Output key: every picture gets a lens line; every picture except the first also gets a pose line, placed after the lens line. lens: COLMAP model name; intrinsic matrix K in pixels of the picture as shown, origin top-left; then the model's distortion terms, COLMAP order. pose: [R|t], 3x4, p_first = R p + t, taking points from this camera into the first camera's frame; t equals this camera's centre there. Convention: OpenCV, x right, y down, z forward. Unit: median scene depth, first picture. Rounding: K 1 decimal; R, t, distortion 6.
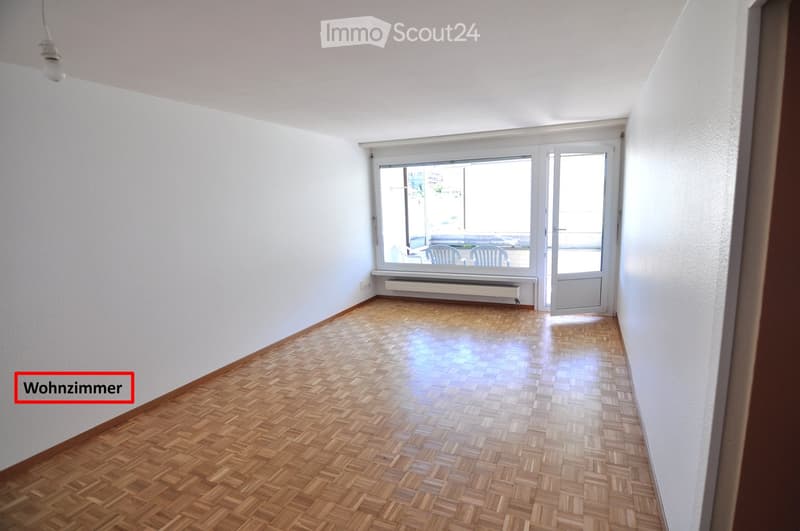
lens RADIAL K [[405.6, 0, 396.7], [0, 405.6, 265.6], [0, 0, 1]] dist [-0.000866, -0.015558]
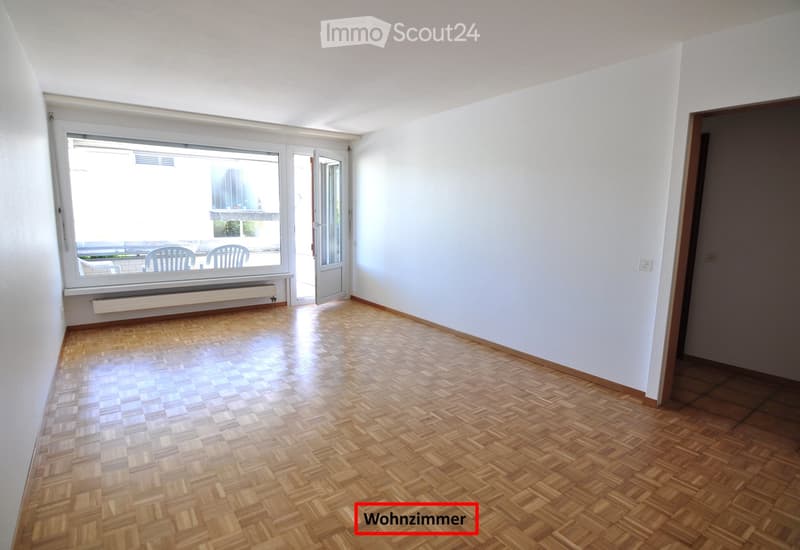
lens RADIAL K [[427.3, 0, 399.2], [0, 427.3, 273.2], [0, 0, 1]] dist [-0.020231, -0.001217]
pose [[0.503864, -0.077260, 0.860321, -0.644538], [0.104208, 0.994154, 0.028247, 0.040232], [-0.857474, 0.075420, 0.508969, 0.310785]]
